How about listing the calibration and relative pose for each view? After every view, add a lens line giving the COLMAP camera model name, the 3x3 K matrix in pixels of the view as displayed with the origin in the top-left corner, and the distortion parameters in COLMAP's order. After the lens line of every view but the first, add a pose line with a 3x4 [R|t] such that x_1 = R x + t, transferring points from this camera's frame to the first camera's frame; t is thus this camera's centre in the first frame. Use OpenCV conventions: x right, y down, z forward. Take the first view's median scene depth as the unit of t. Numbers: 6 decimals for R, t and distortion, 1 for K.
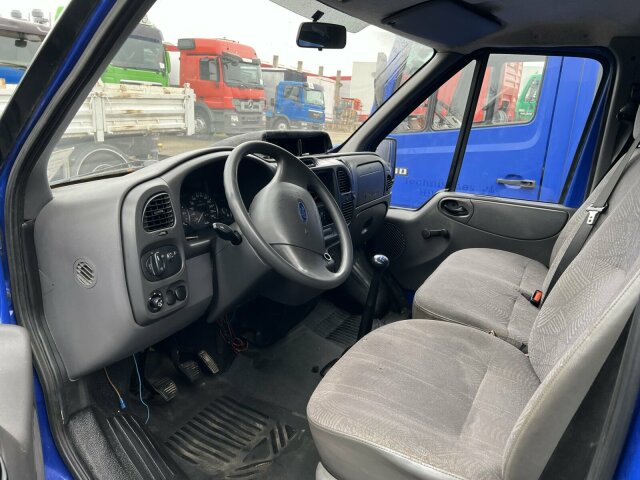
lens RADIAL K [[491.9, 0, 320.0], [0, 491.9, 240.0], [0, 0, 1]] dist [0.004908, -0.003357]
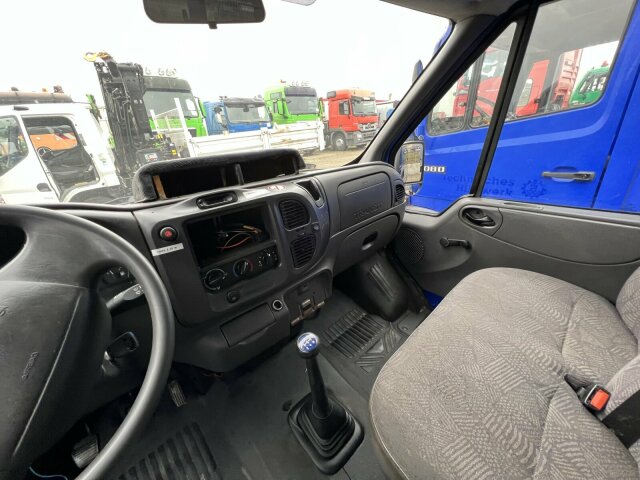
lens RADIAL K [[258.1, 0, 320.0], [0, 258.1, 240.0], [0, 0, 1]] dist [-0.004348, -0.000188]
pose [[0.933172, 0.018833, -0.358937, 0.139559], [0.032438, 0.990139, 0.136282, -0.077565], [0.357964, -0.138817, 0.923359, 0.369003]]
